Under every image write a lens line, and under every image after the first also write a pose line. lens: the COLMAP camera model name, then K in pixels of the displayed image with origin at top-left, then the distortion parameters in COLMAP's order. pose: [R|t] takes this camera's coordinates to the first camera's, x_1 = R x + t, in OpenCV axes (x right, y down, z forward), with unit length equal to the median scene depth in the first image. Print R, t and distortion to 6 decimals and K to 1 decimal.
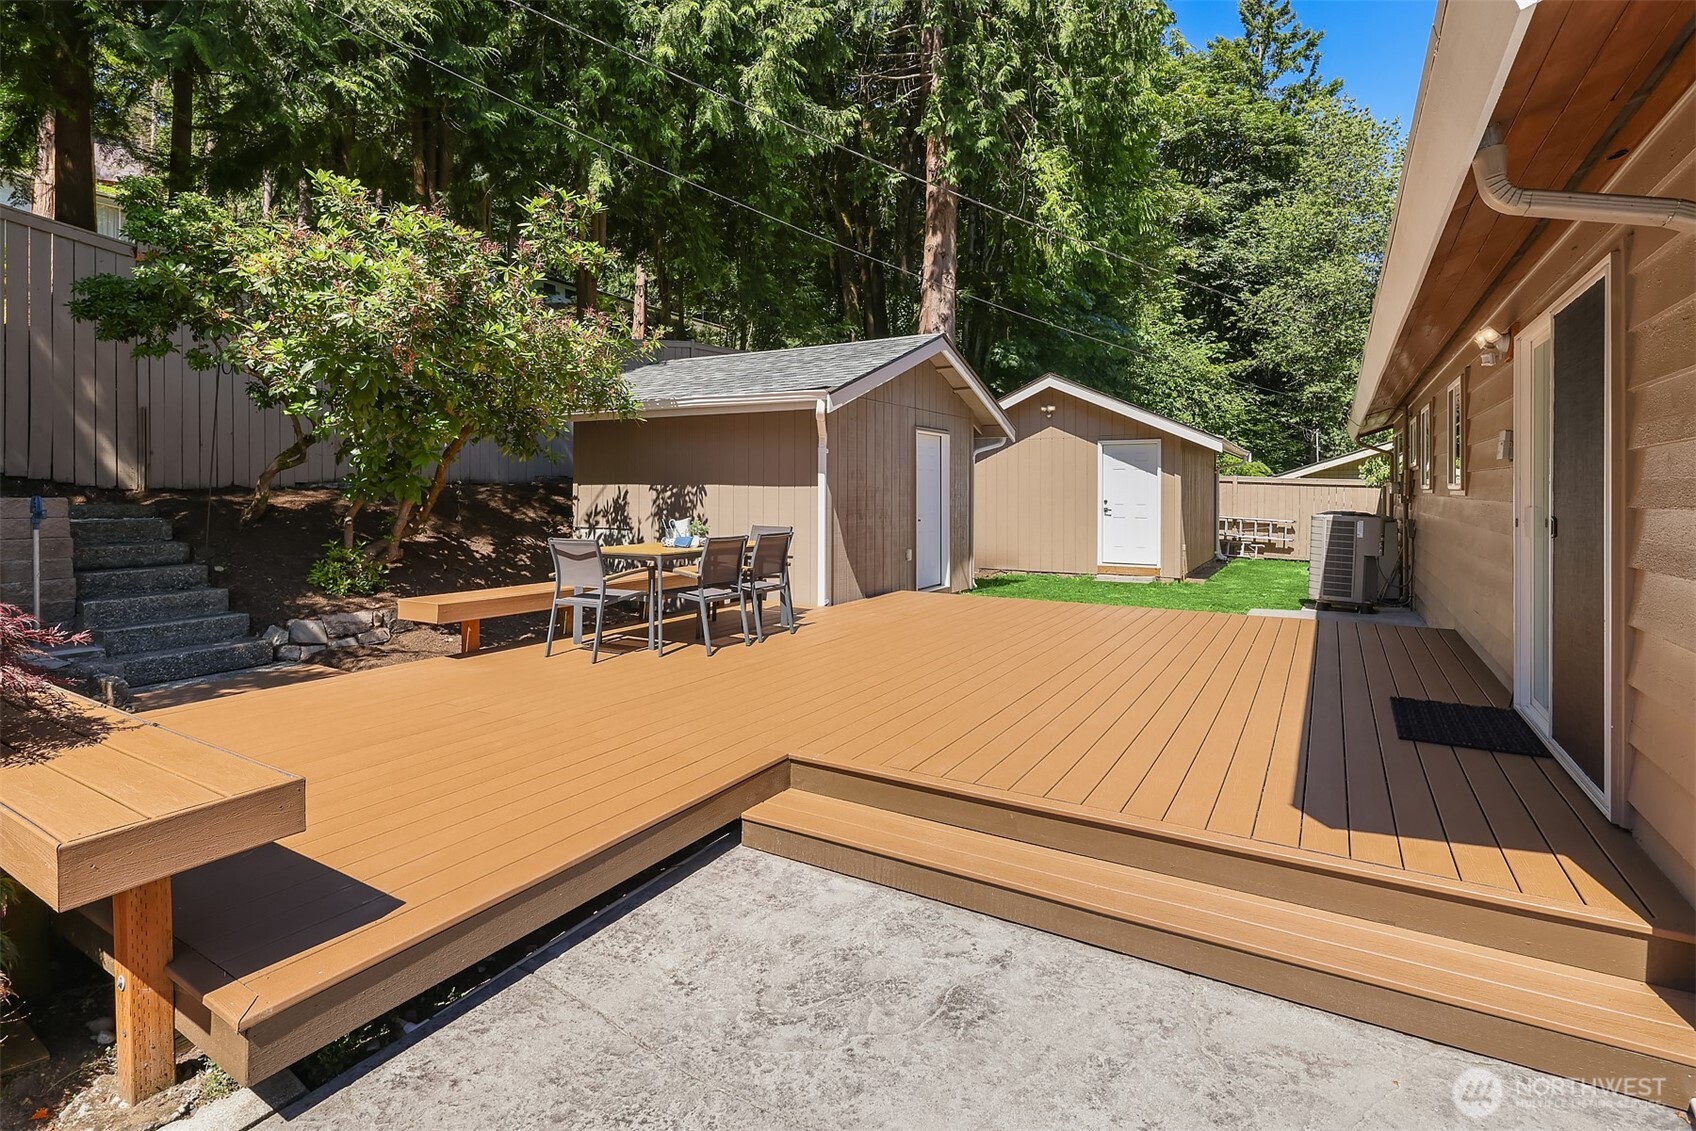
lens RADIAL K [[816.5, 0, 861.2], [0, 816.5, 499.6], [0, 0, 1]] dist [0.003269, -0.000961]
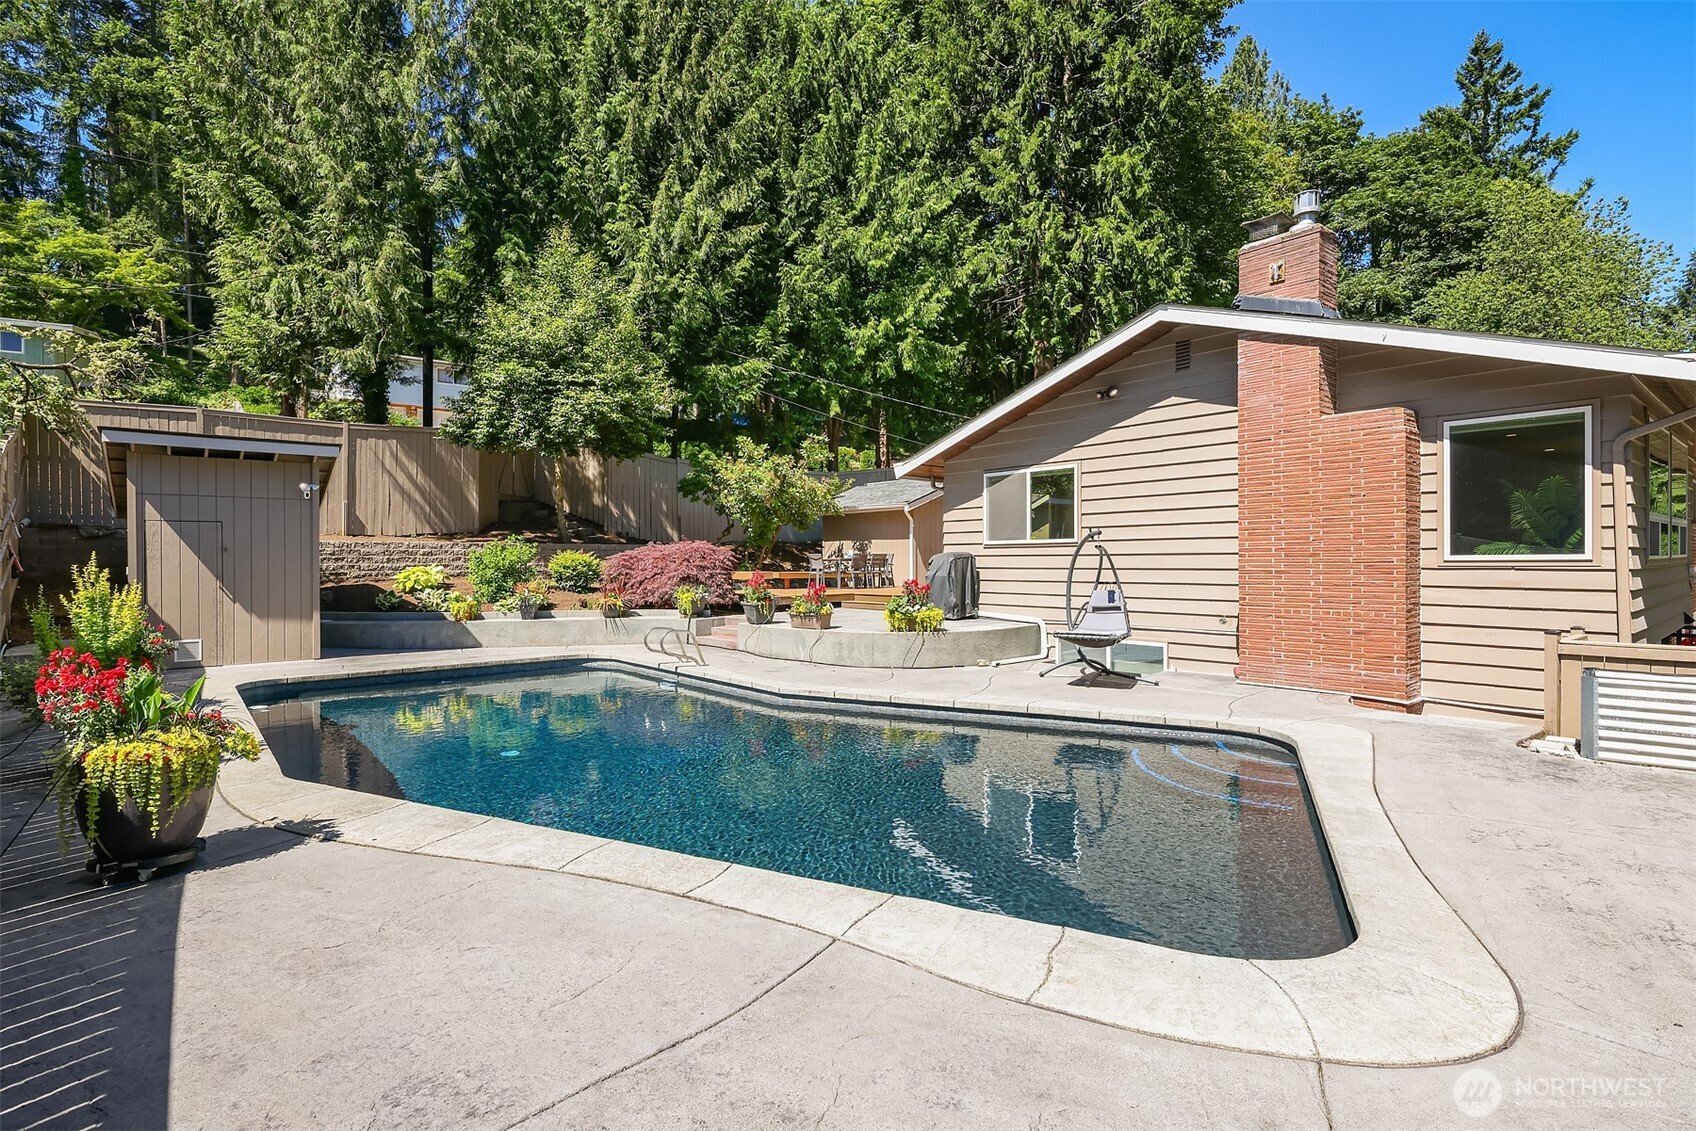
lens RADIAL K [[816.5, 0, 849.1], [0, 816.5, 562.2], [0, 0, 1]] dist [0.003269, -0.000961]
pose [[0.937928, -0.007423, -0.346751, 0.498405], [0.004418, 0.999946, -0.009455, 0.059648], [0.346803, 0.007336, 0.937909, -1.105345]]
